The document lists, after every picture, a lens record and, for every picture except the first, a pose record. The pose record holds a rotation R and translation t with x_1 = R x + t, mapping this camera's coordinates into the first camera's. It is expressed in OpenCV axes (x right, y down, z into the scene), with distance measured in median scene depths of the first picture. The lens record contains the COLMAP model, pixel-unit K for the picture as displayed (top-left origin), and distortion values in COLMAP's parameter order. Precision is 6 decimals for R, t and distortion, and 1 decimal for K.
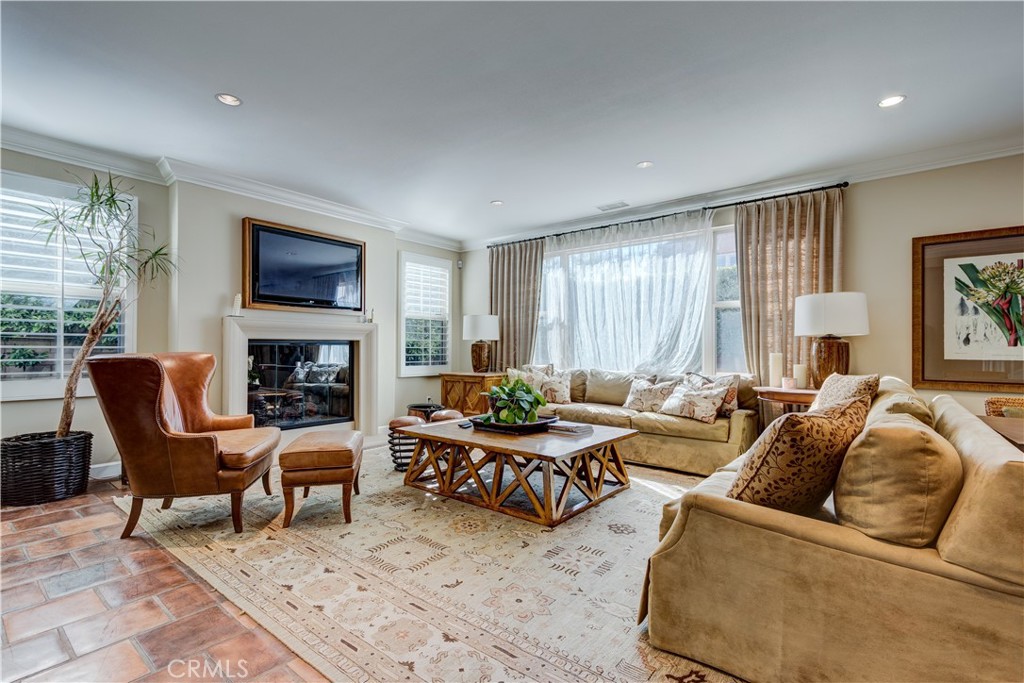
lens RADIAL K [[466.5, 0, 500.3], [0, 466.5, 344.4], [0, 0, 1]] dist [0.004174, 0.000111]
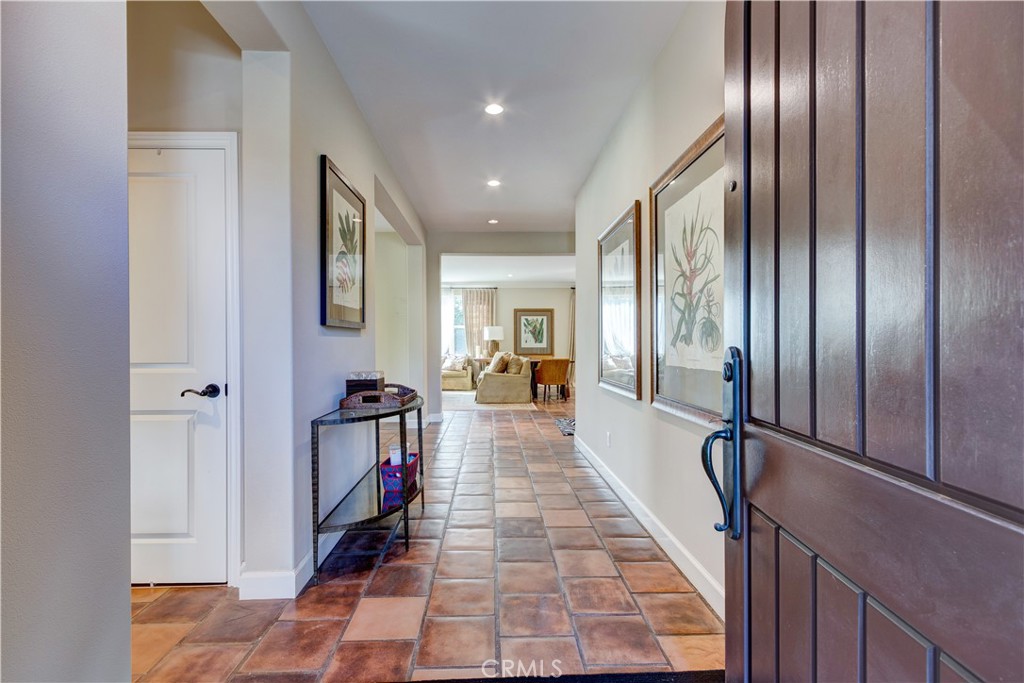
lens RADIAL K [[466.5, 0, 500.3], [0, 466.5, 344.4], [0, 0, 1]] dist [0.004174, 0.000111]
pose [[0.757190, -0.007997, 0.653145, -1.210521], [0.002498, 0.999953, 0.009347, -0.018910], [-0.653190, -0.005446, 0.757175, -1.285346]]
